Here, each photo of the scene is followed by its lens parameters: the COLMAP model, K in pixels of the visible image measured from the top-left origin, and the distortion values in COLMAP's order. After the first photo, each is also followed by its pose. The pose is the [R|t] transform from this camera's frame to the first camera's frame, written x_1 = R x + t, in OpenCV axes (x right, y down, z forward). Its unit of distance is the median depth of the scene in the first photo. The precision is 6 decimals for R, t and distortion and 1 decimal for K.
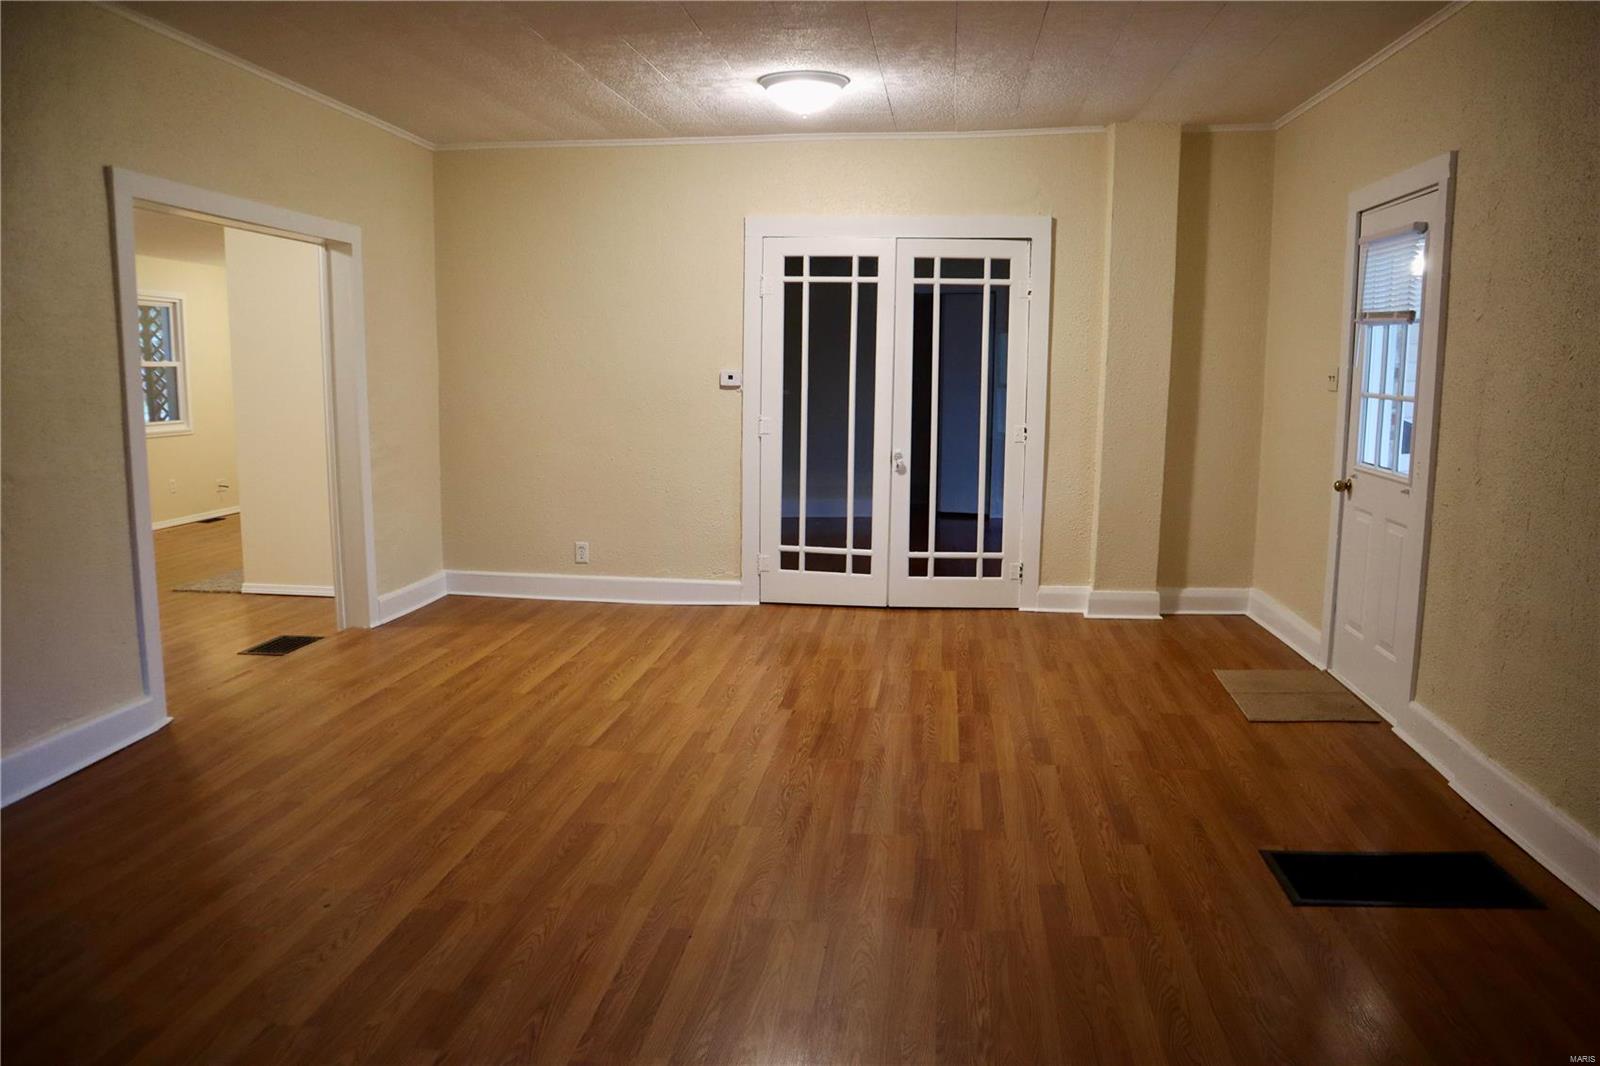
lens RADIAL K [[1084.7, 0, 804.1], [0, 1084.7, 538.4], [0, 0, 1]] dist [-0.114897, 0.055148]
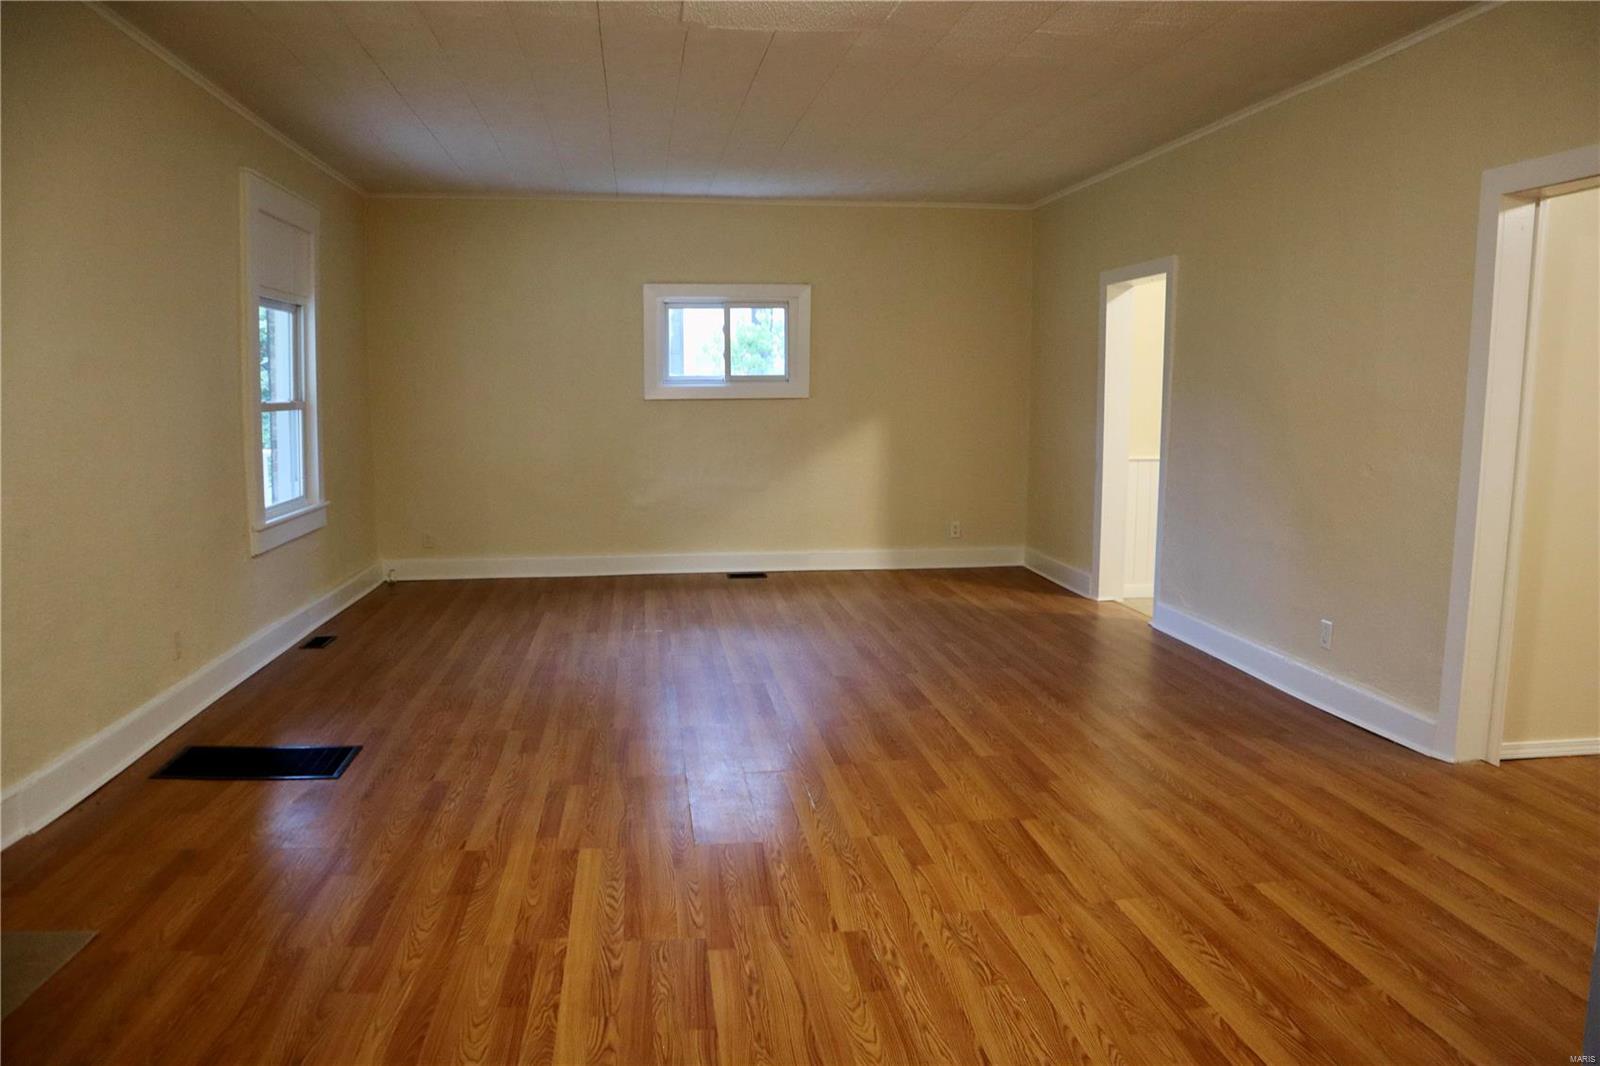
lens RADIAL K [[1084.7, 0, 804.1], [0, 1084.7, 538.4], [0, 0, 1]] dist [-0.114897, 0.055148]
pose [[-0.962773, 0.031519, -0.268467, 0.180821], [-0.047687, 0.957797, 0.283463, -0.246962], [0.266071, 0.285713, -0.920638, 1.640331]]
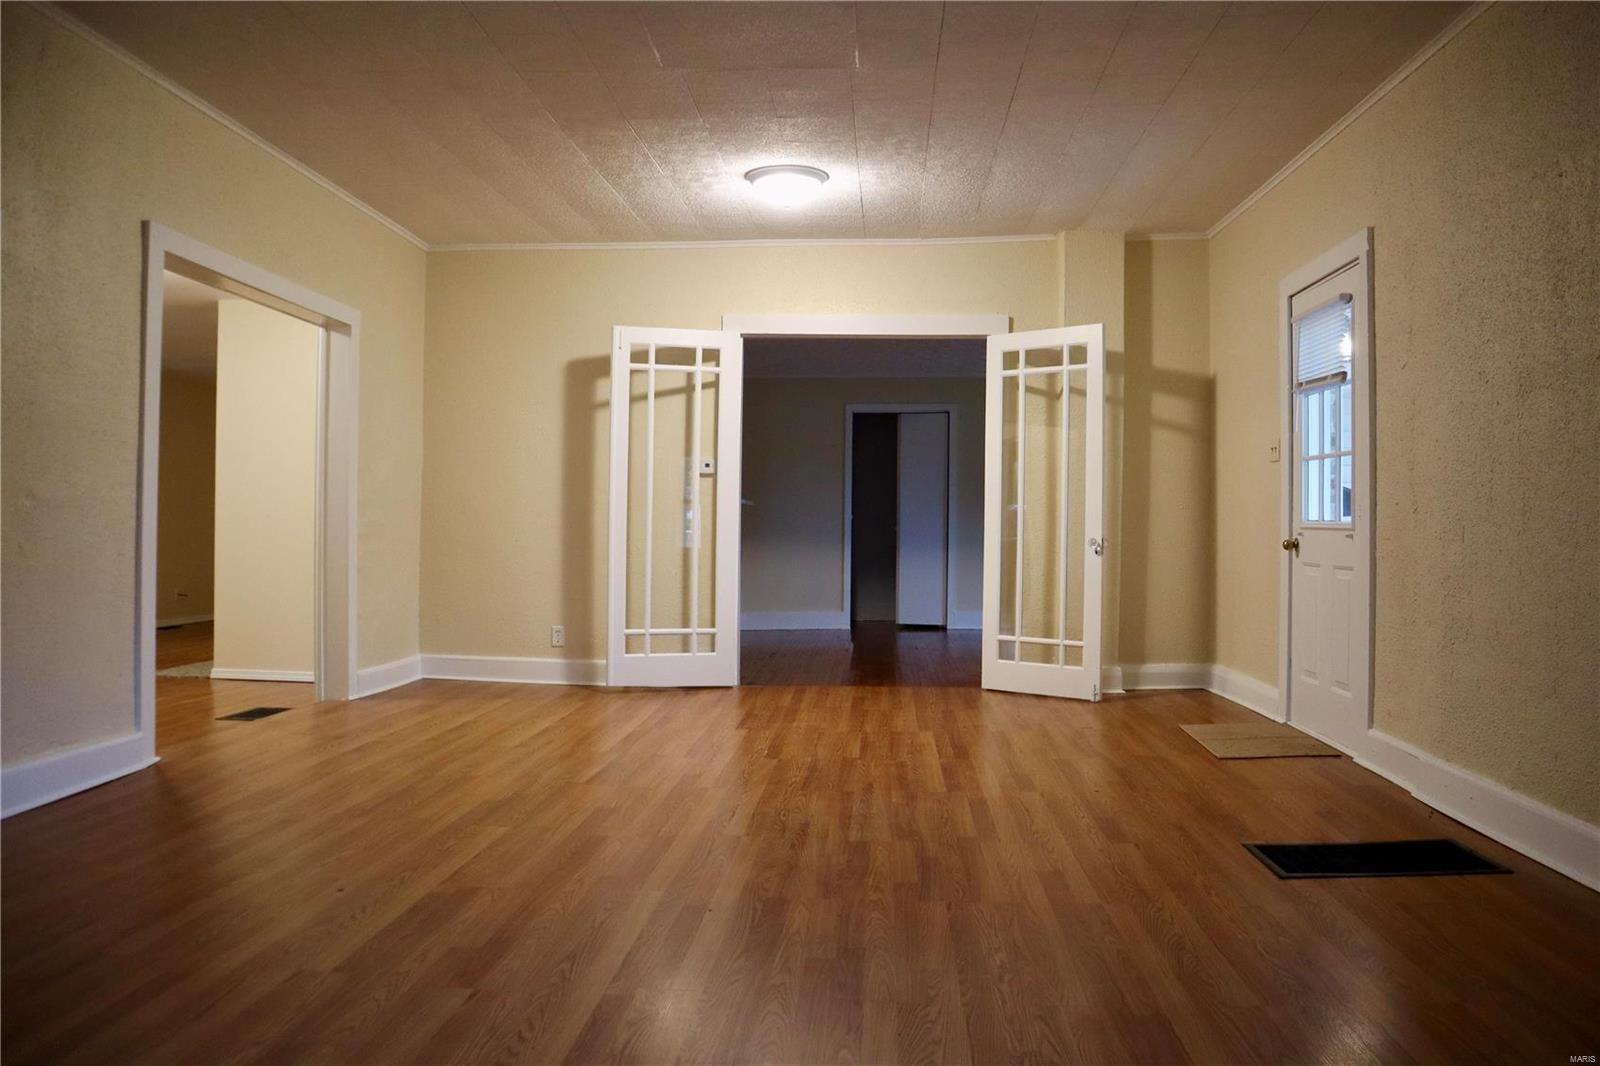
lens RADIAL K [[1084.7, 0, 804.1], [0, 1084.7, 538.4], [0, 0, 1]] dist [-0.114897, 0.055148]
pose [[0.998613, 0.002401, 0.052604, -0.044438], [0.005260, 0.989413, -0.145029, 0.110807], [-0.052395, 0.145104, 0.988028, -0.043069]]
